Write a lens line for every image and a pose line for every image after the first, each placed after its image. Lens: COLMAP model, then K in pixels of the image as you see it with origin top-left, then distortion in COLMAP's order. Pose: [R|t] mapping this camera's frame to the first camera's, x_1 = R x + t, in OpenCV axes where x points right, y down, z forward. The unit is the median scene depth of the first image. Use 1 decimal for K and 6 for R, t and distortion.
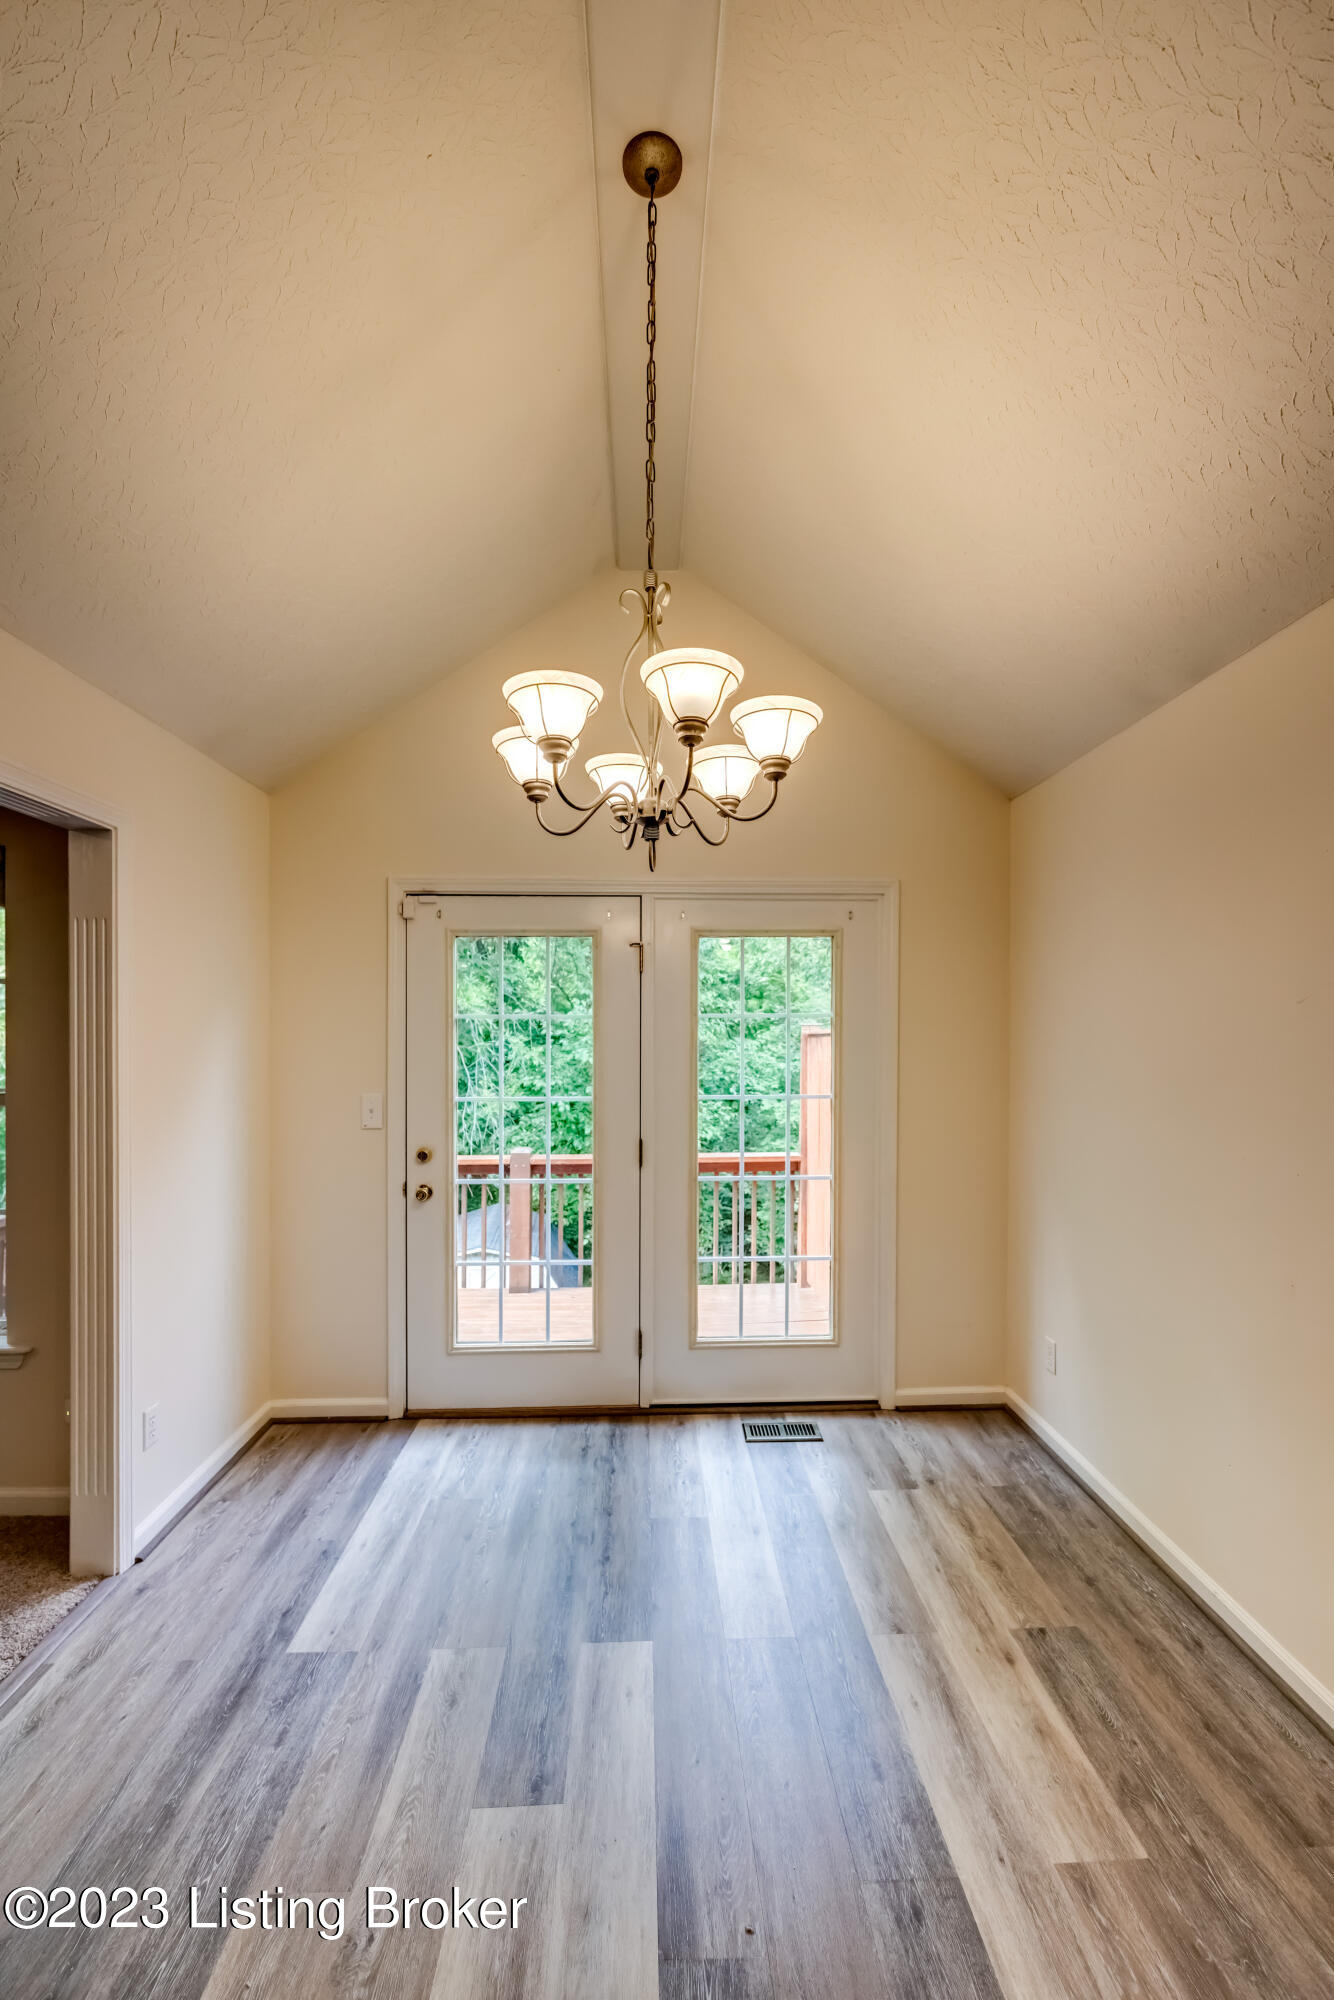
lens RADIAL K [[793.8, 0, 637.5], [0, 793.8, 1042.5], [0, 0, 1]] dist [0.001379, -0.000609]
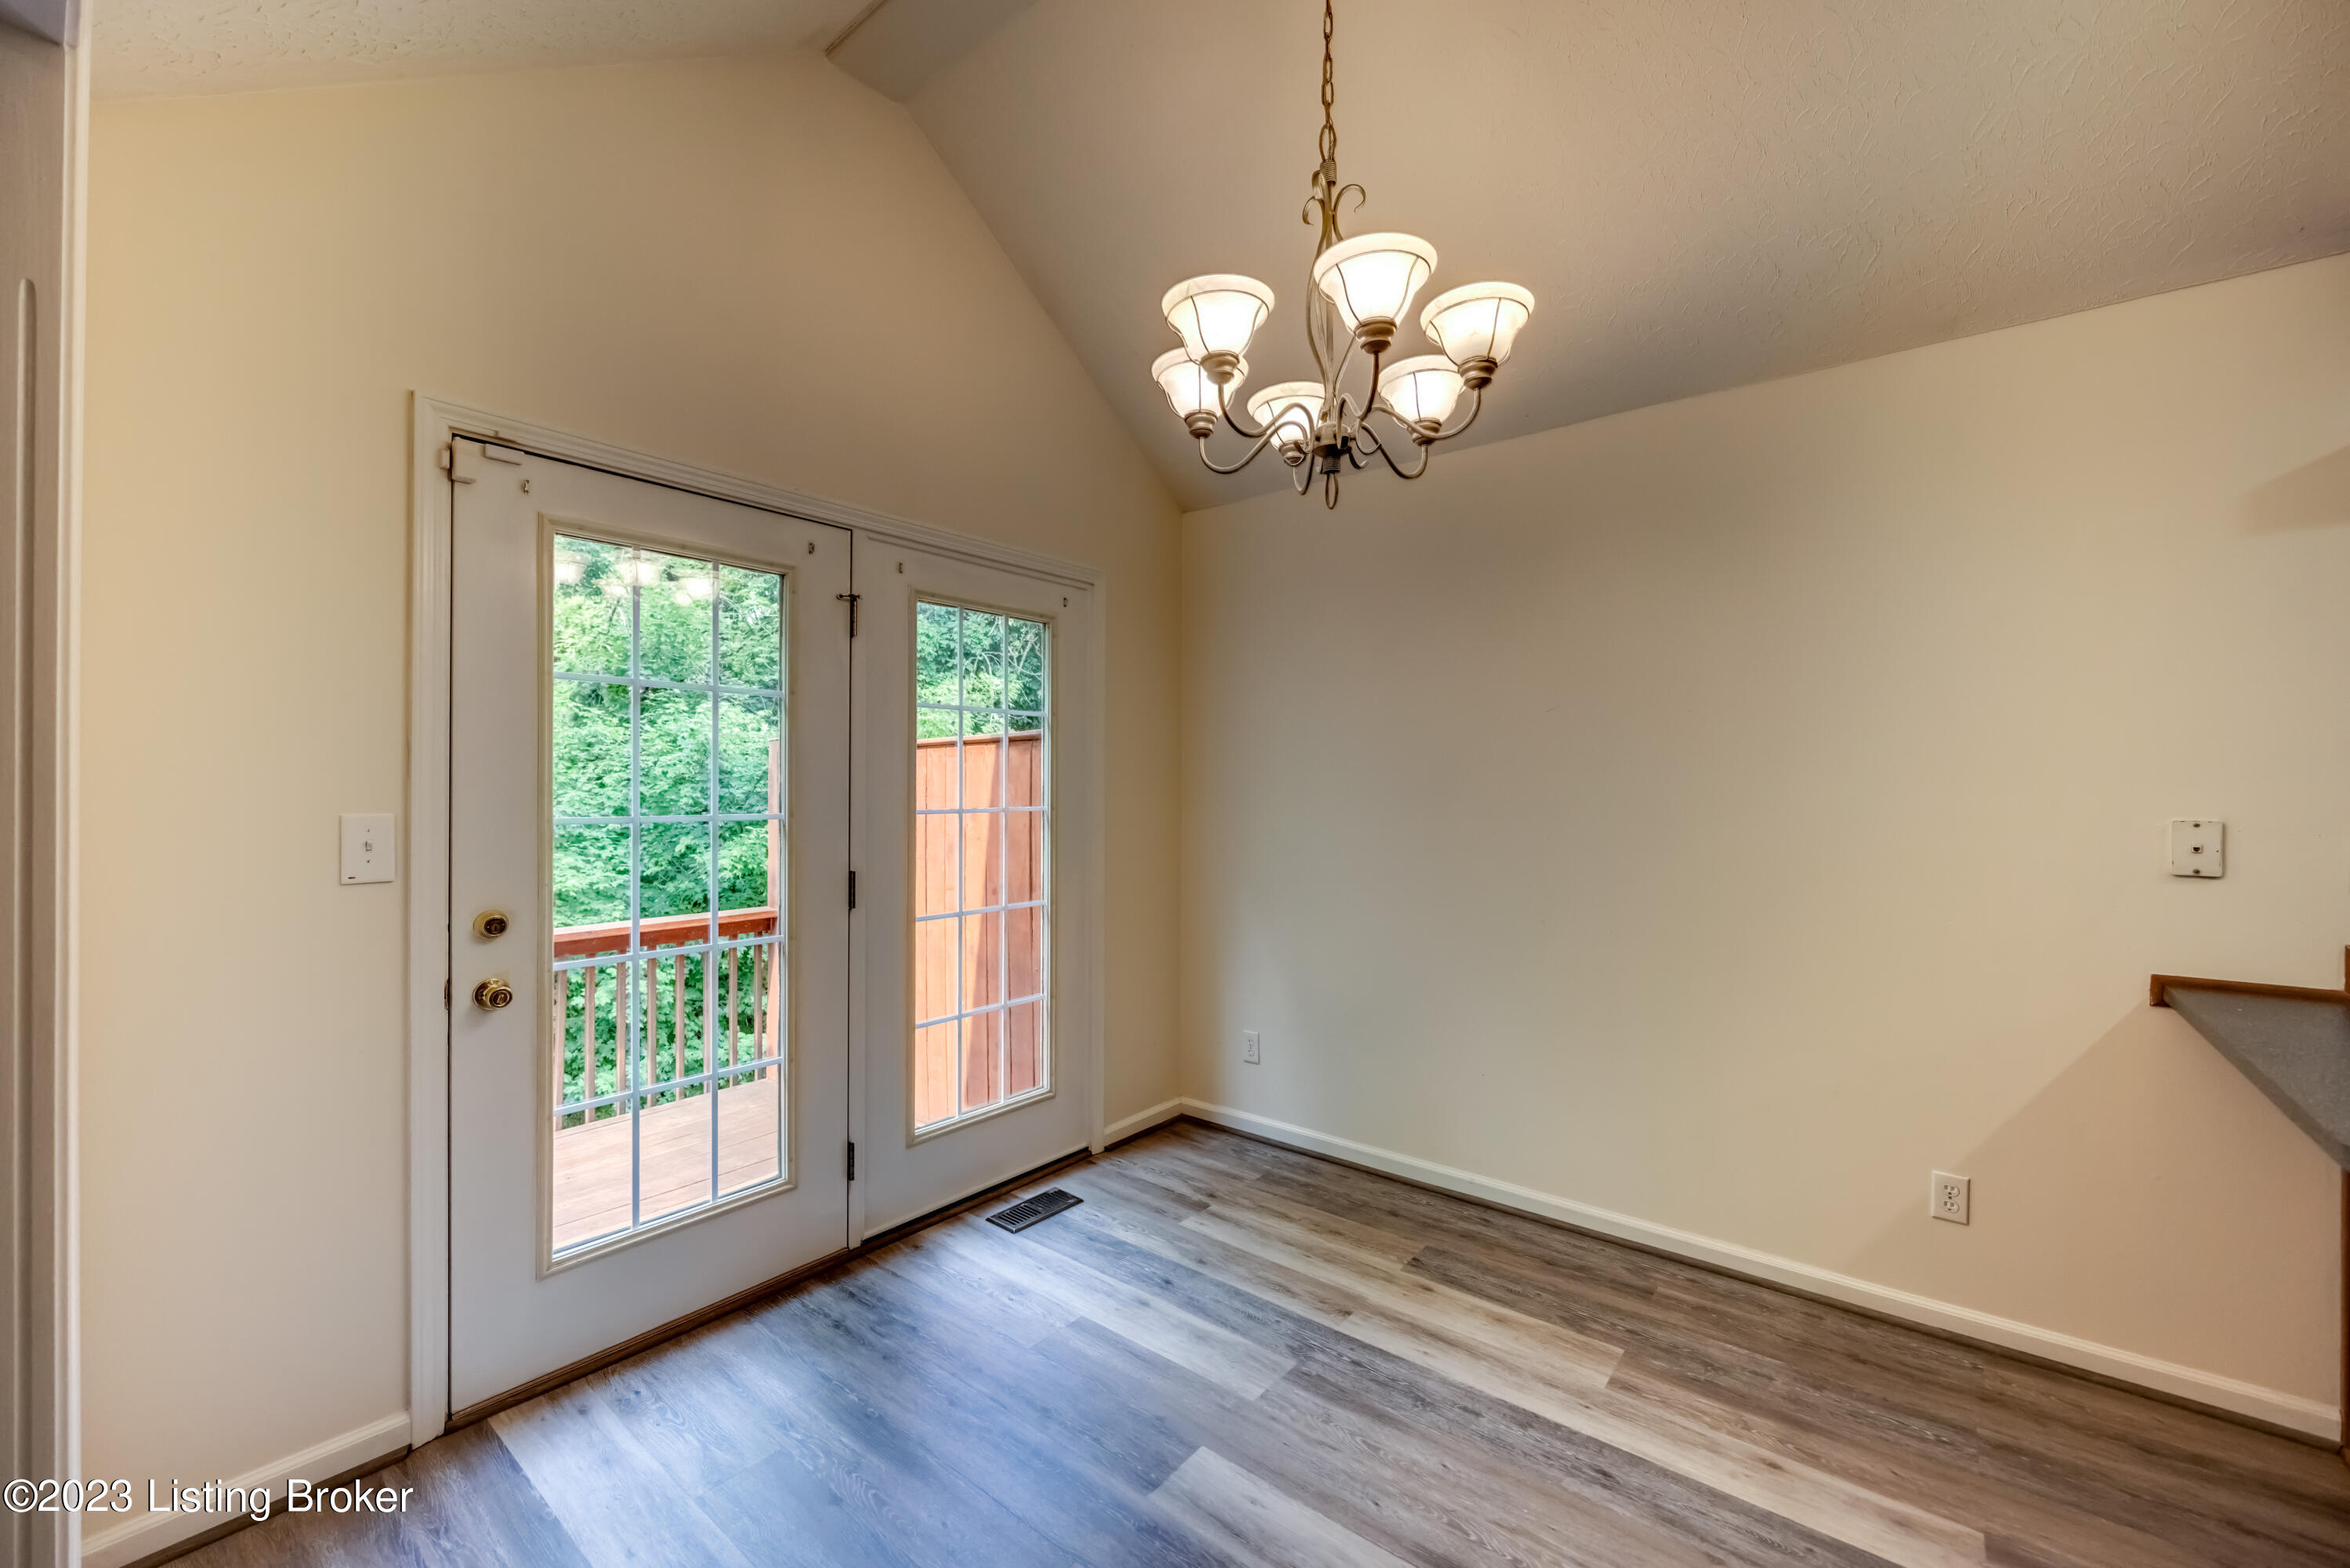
lens RADIAL K [[932.8, 0, 1178.9], [0, 932.8, 785.7], [0, 0, 1]] dist [0.001379, -0.000609]
pose [[0.663946, 0.005323, 0.747761, -0.484729], [-0.005633, 0.999982, -0.002116, 0.051595], [-0.747759, -0.002807, 0.663964, 0.259033]]
